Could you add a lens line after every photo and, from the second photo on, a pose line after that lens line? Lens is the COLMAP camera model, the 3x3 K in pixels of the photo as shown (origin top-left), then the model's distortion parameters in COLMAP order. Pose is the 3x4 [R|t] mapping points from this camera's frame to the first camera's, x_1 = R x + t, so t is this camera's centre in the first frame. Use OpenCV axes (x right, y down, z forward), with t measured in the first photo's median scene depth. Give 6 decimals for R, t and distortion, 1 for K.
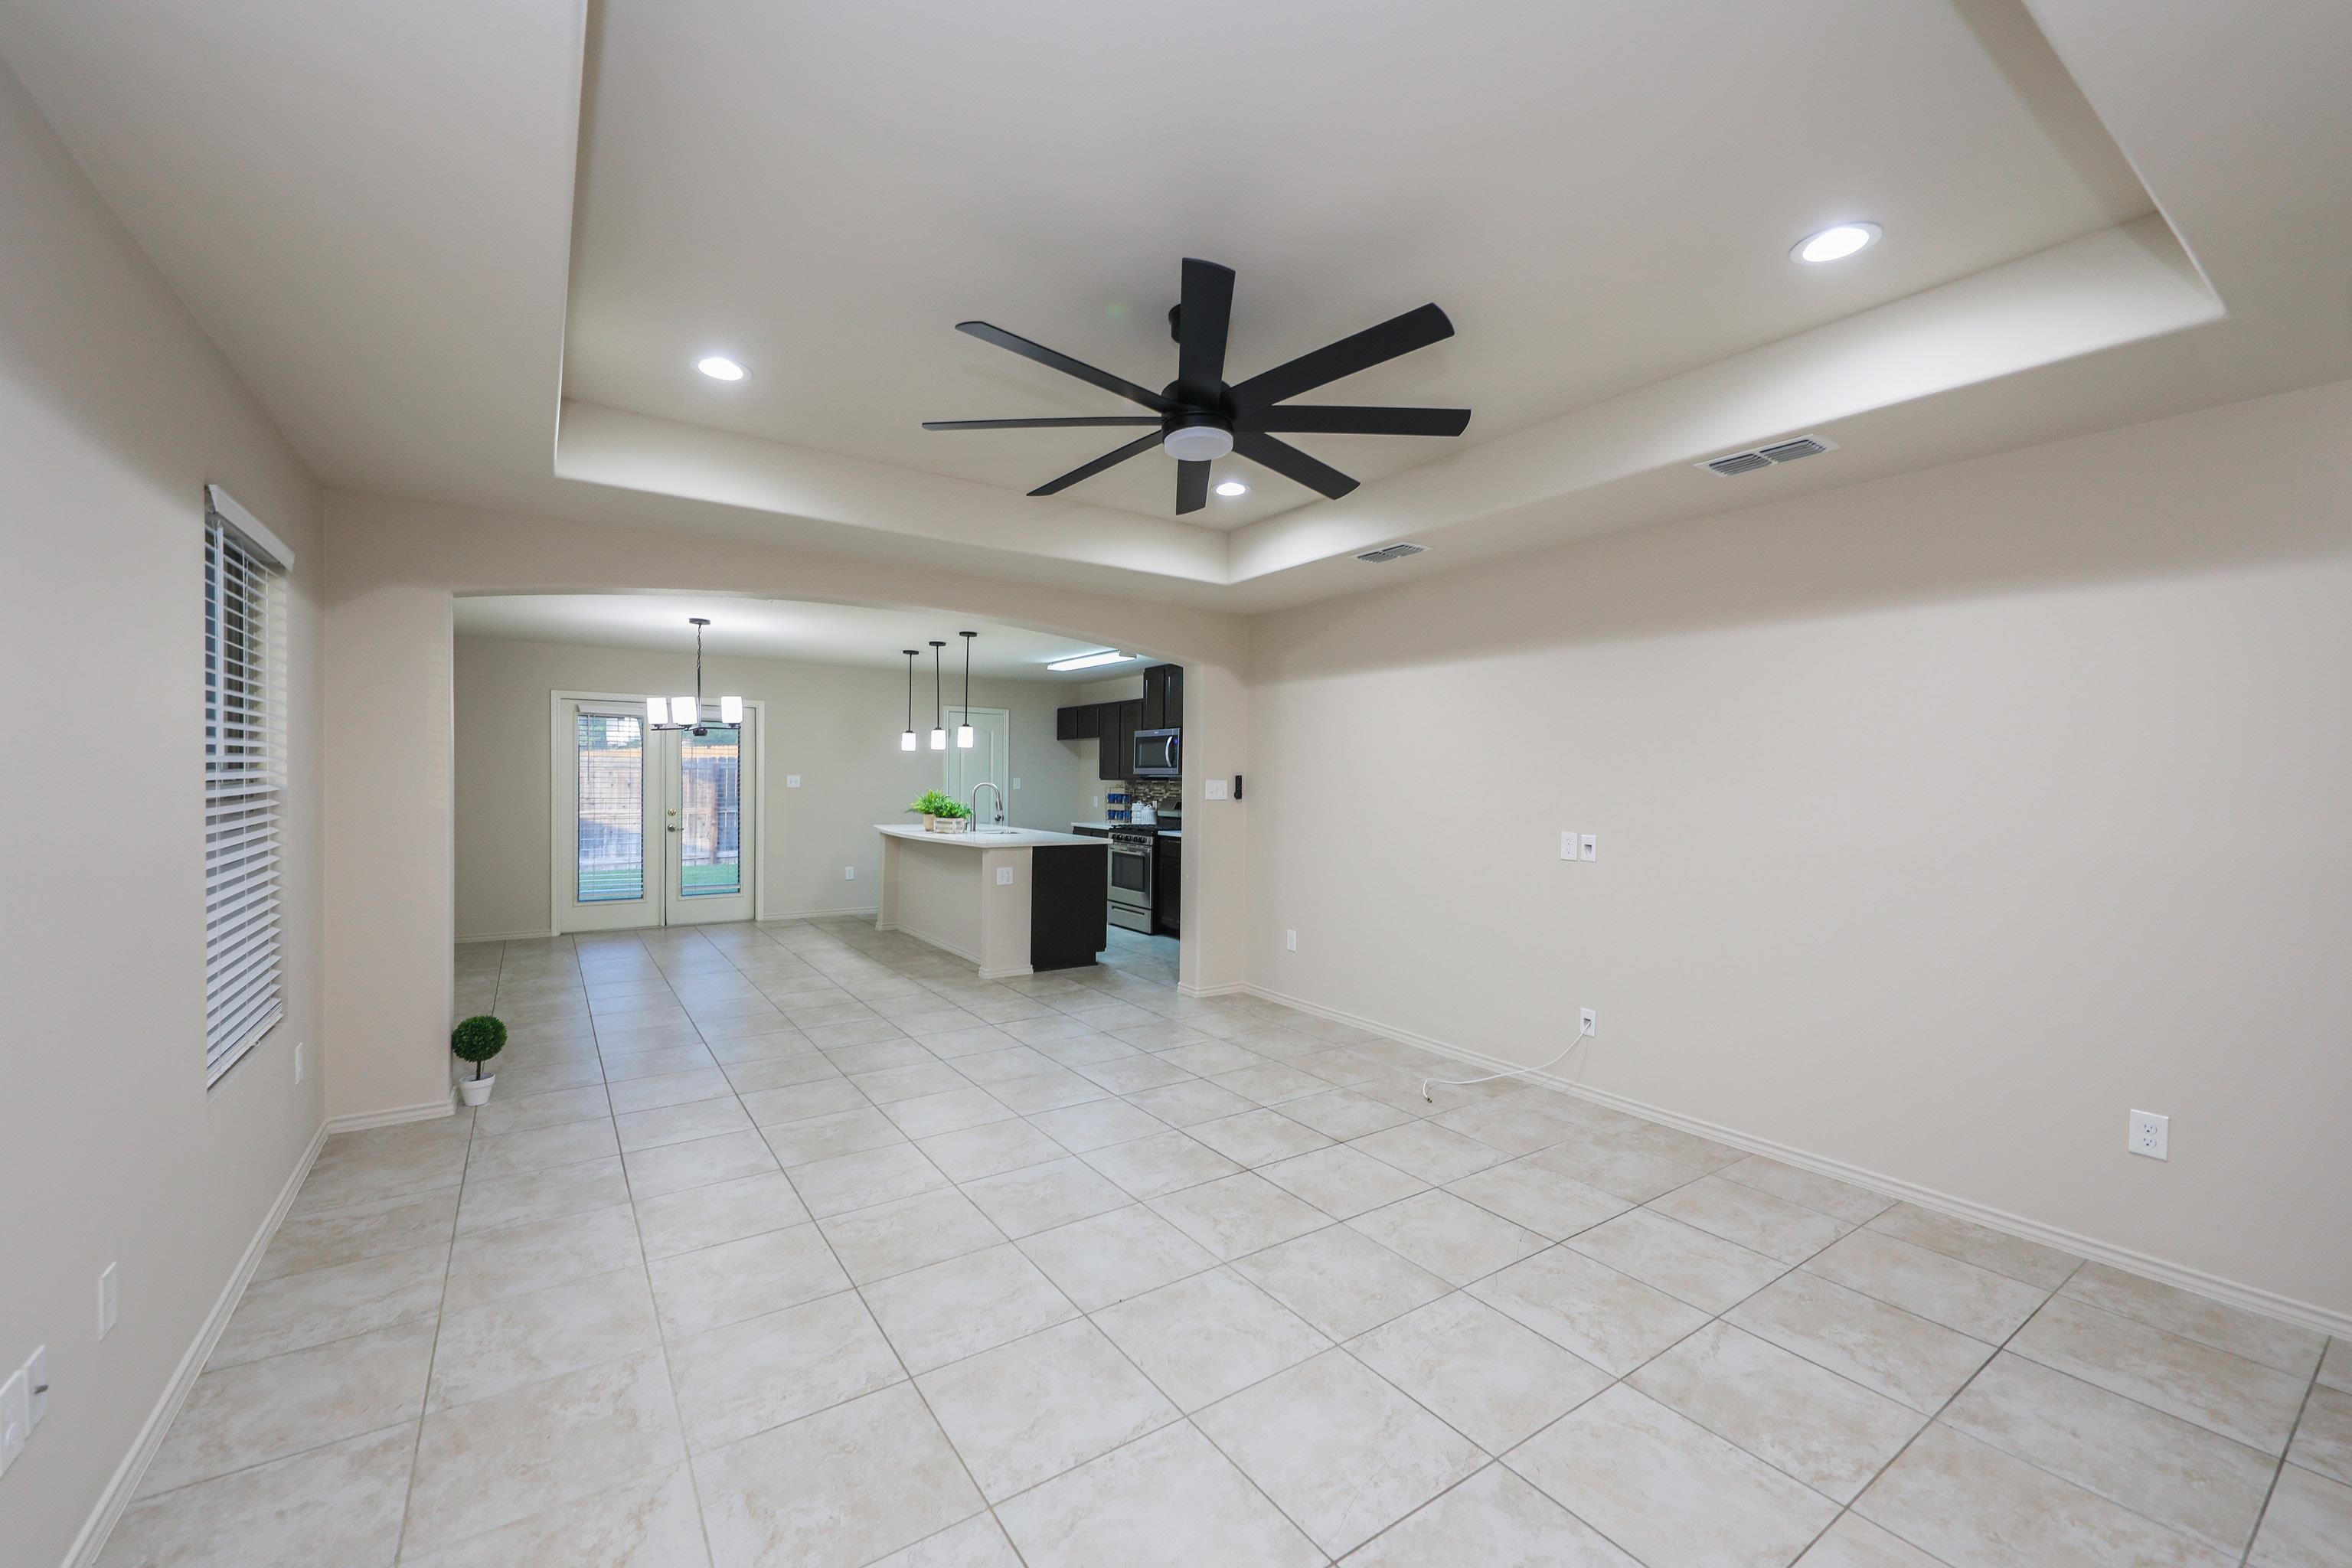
lens RADIAL K [[932.2, 0, 1174.6], [0, 932.2, 791.7], [0, 0, 1]] dist [0.016561, -0.007261]
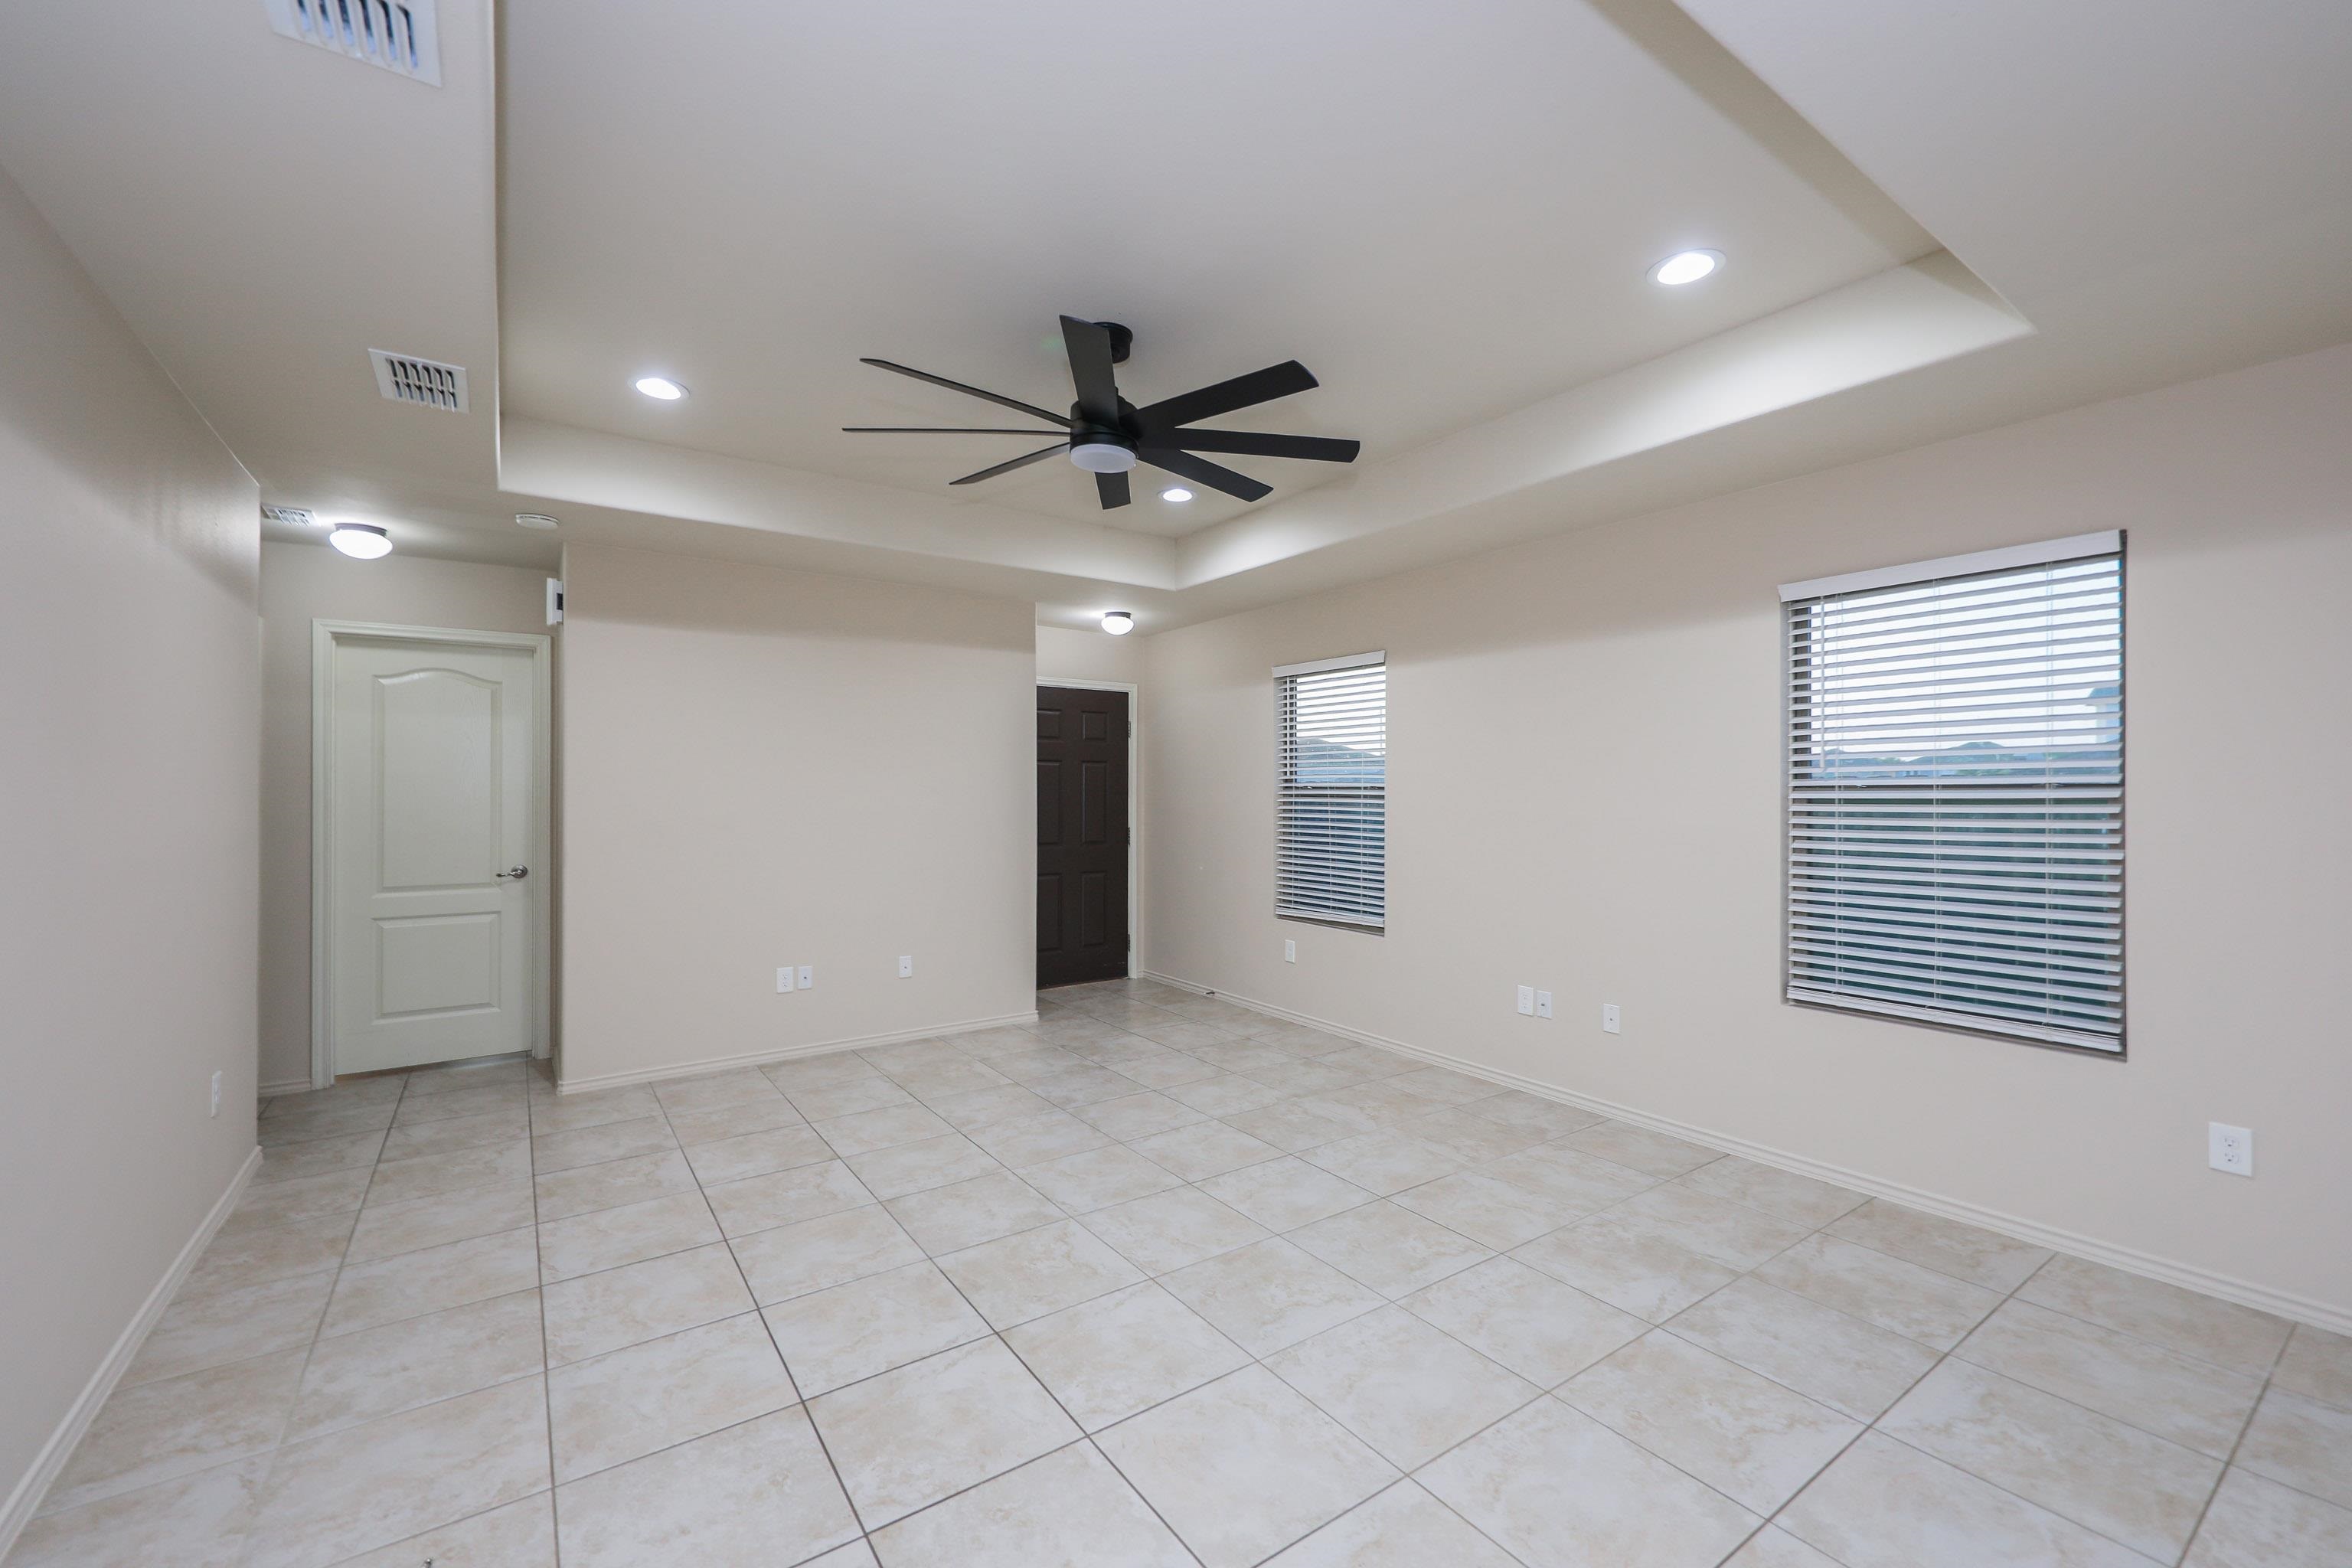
lens RADIAL K [[956.9, 0, 1183.9], [0, 956.9, 777.5], [0, 0, 1]] dist [0.024403, -0.009882]
pose [[-0.999823, -0.011450, -0.014897, -0.036118], [-0.011447, 0.999934, -0.000252, -0.007530], [0.014899, -0.000082, -0.999889, 1.396911]]
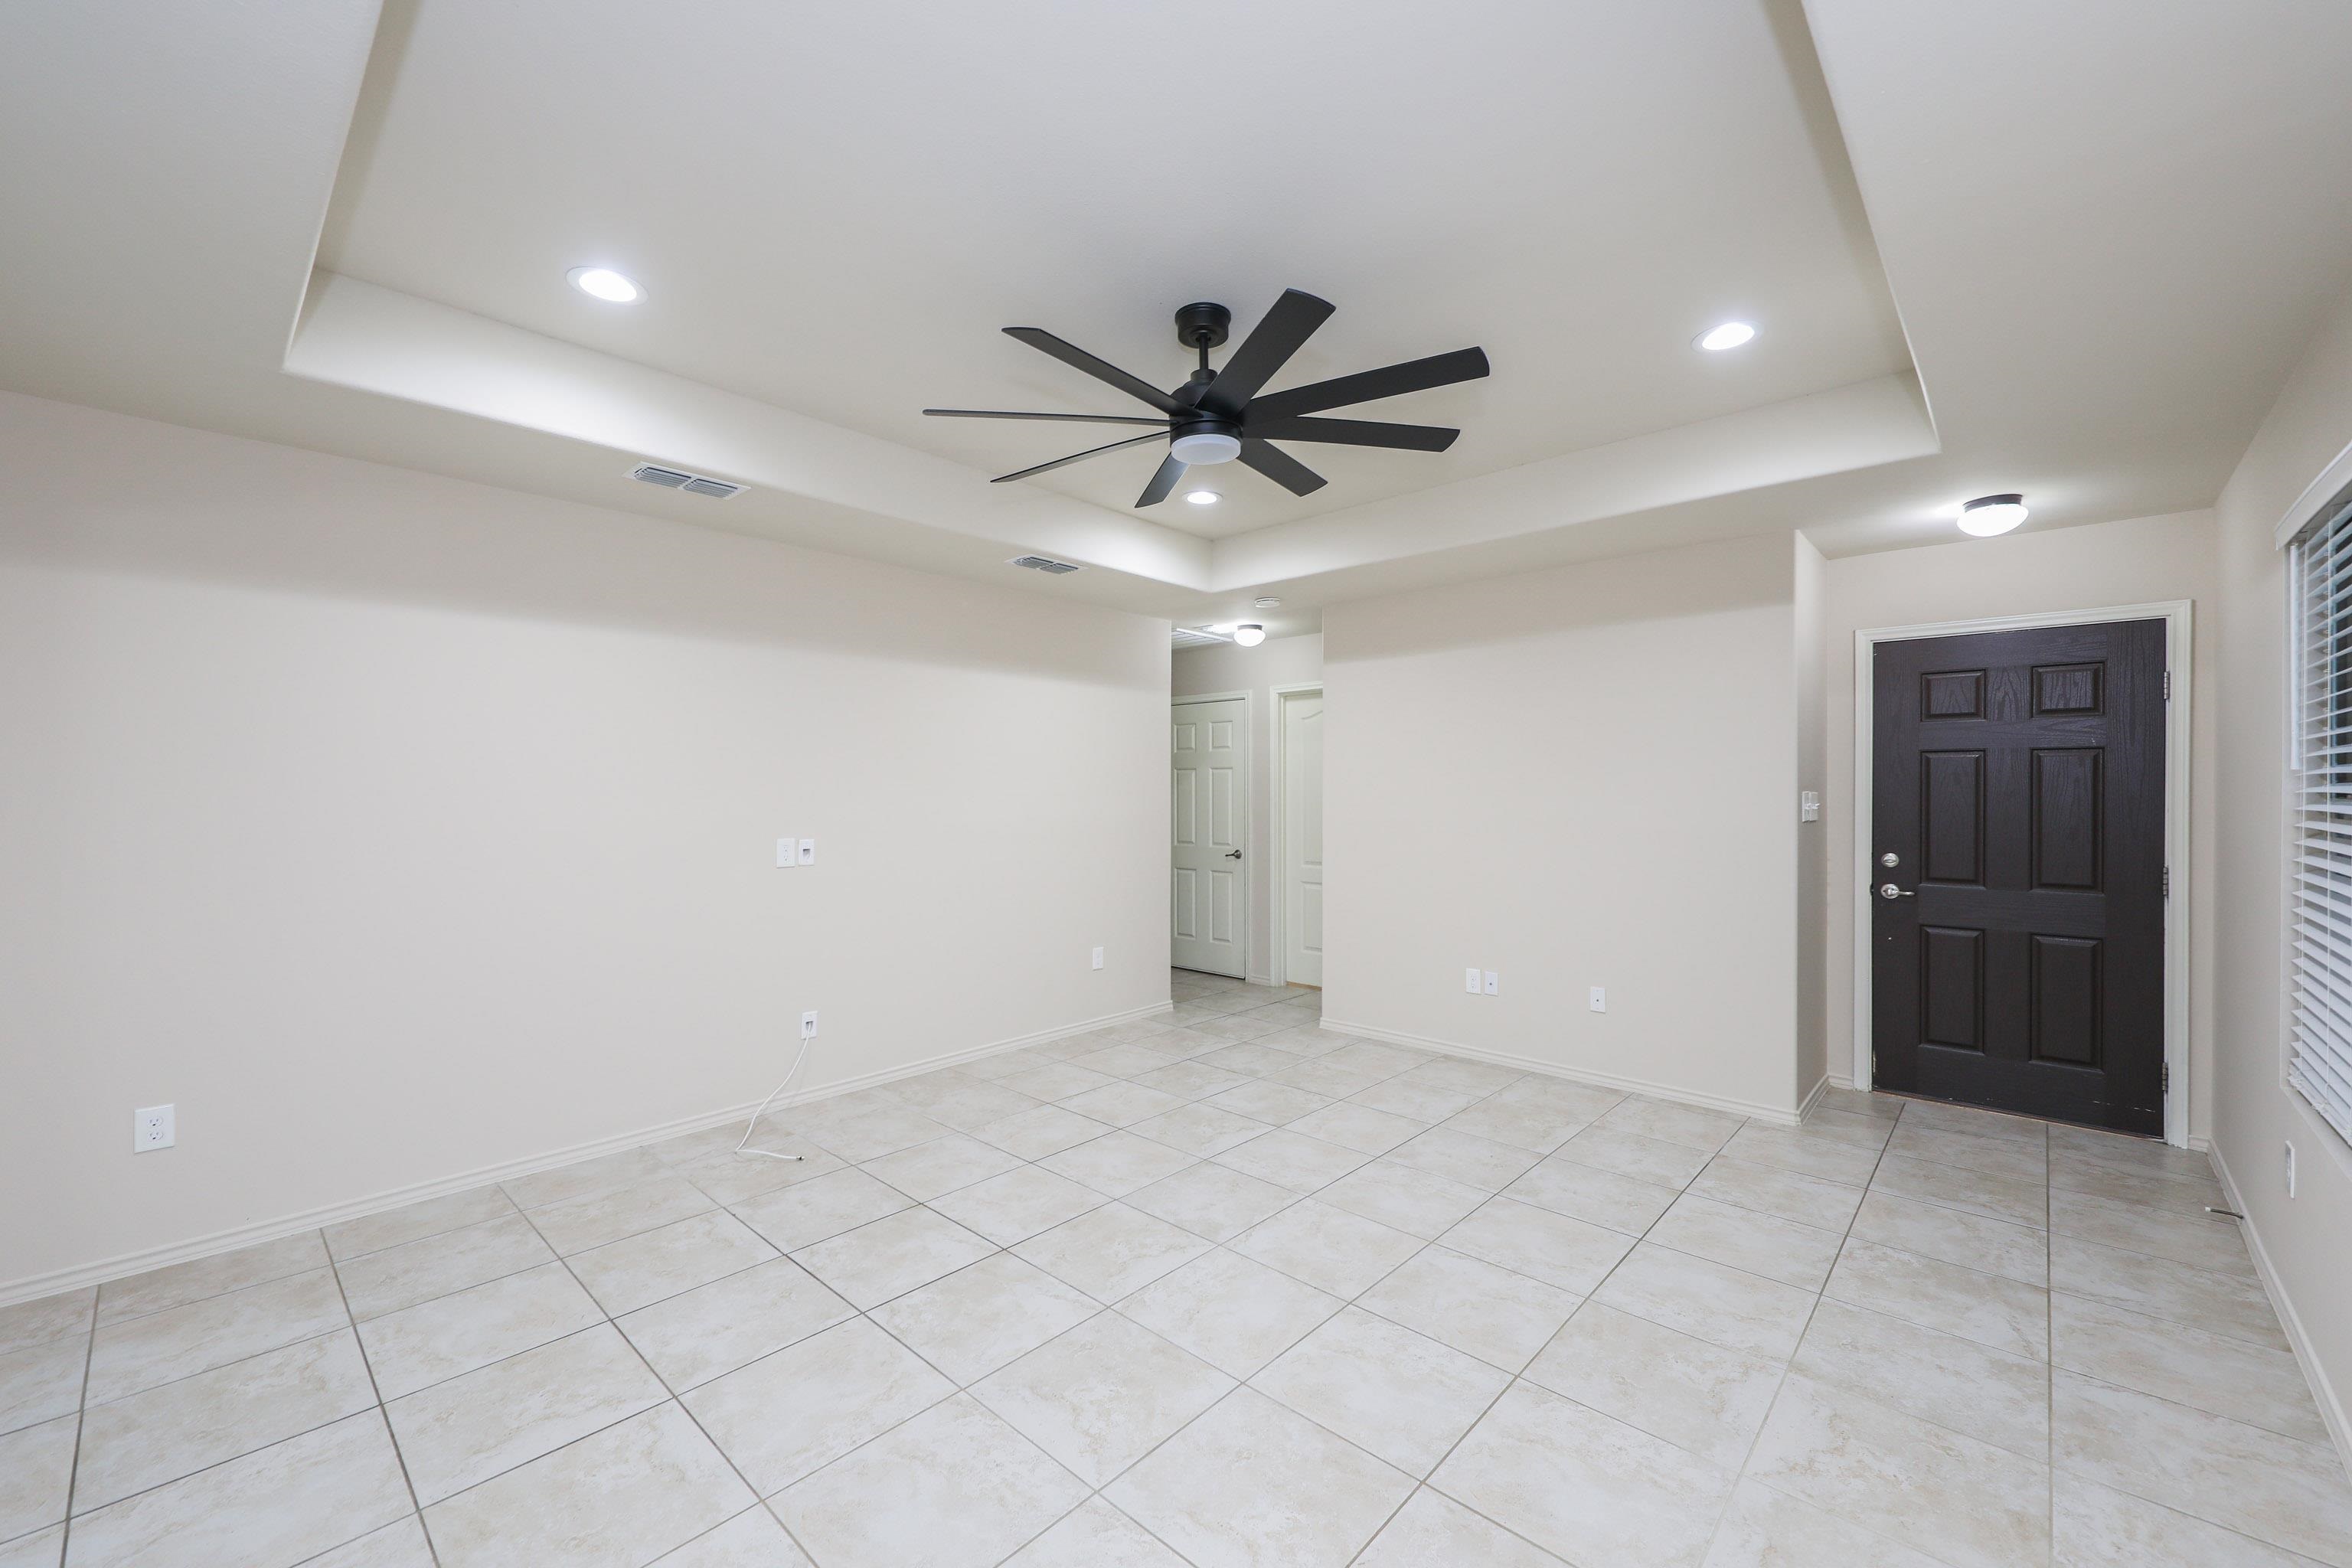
lens RADIAL K [[932.2, 0, 1174.6], [0, 932.2, 791.7], [0, 0, 1]] dist [0.016561, -0.007261]
pose [[-0.222340, -0.012371, 0.974891, -0.628592], [0.011907, 0.999810, 0.015403, -0.015920], [-0.974897, 0.015032, -0.222150, 0.838516]]
